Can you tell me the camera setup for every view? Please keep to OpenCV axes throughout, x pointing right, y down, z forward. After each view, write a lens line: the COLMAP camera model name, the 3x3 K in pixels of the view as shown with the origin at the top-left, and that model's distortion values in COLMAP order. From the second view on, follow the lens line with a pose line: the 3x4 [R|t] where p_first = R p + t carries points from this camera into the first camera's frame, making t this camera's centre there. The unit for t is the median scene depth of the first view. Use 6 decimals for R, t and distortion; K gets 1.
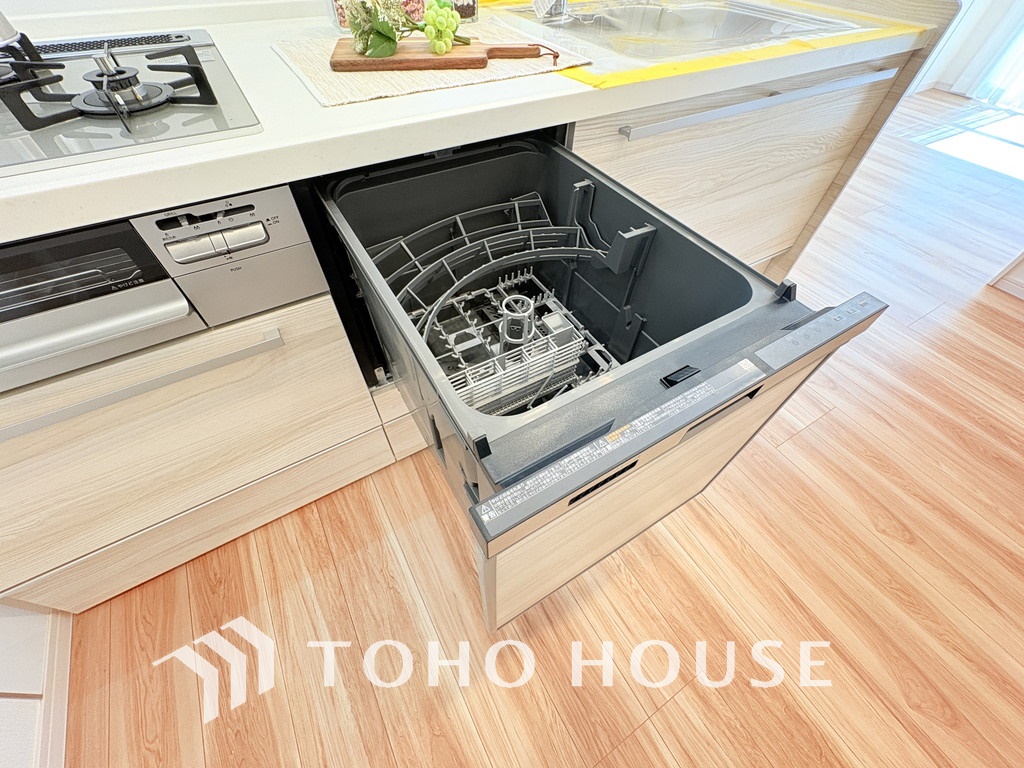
lens RADIAL K [[410.6, 0, 511.2], [0, 410.6, 384.9], [0, 0, 1]] dist [0.000663, 0.000201]
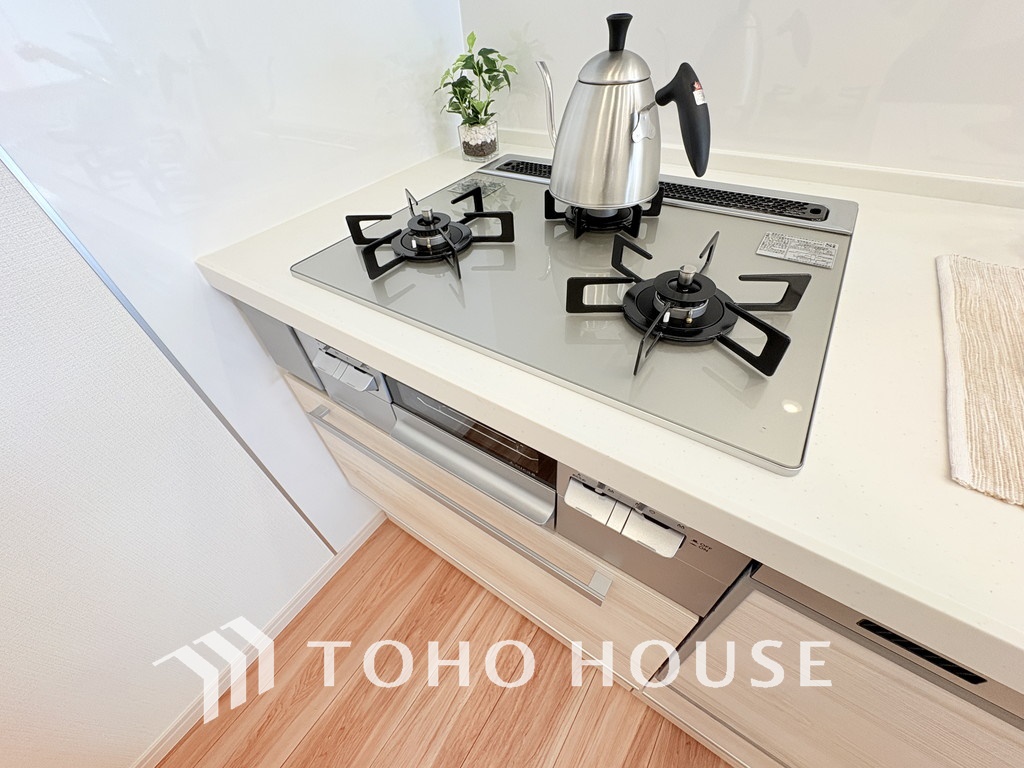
lens RADIAL K [[410.6, 0, 510.0], [0, 410.6, 384.0], [0, 0, 1]] dist [0.000663, 0.000201]
pose [[0.416126, 0.601701, -0.681758, -0.230385], [-0.659124, 0.716097, 0.229697, -0.293147], [0.626414, 0.353781, 0.694583, 0.152453]]
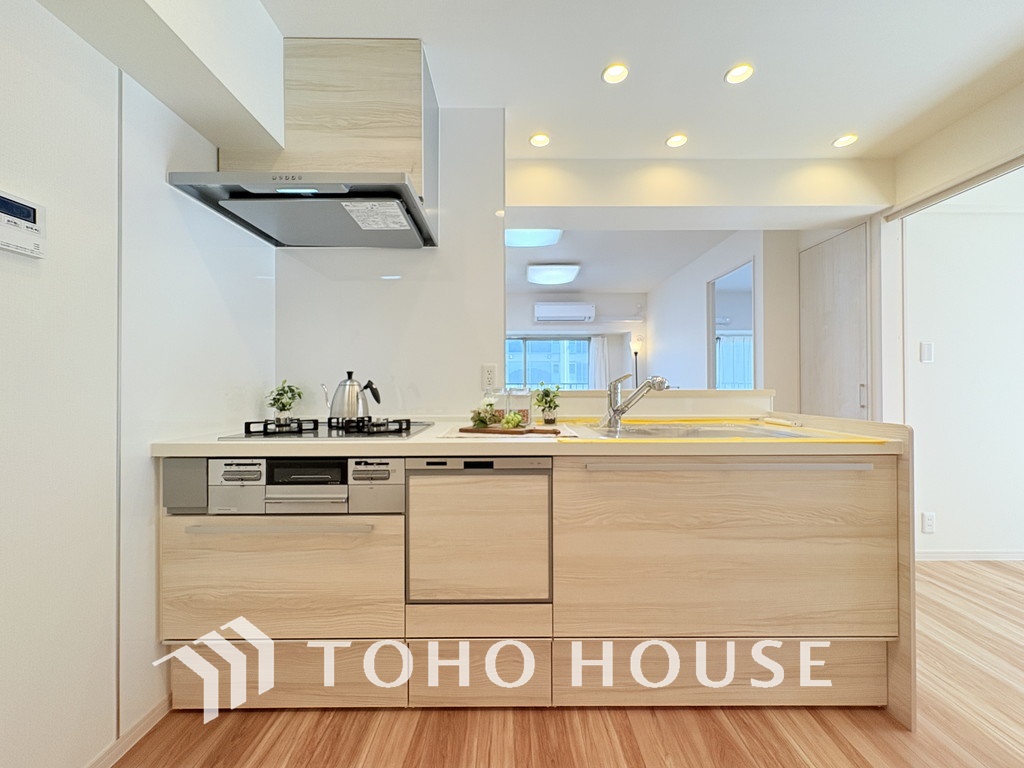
lens RADIAL K [[410.6, 0, 507.8], [0, 410.6, 380.9], [0, 0, 1]] dist [0.000663, 0.000201]
pose [[0.857346, -0.030205, -0.513854, 0.652168], [-0.384268, 0.626651, -0.677972, 0.333716], [0.342486, 0.778714, 0.525649, -0.219583]]
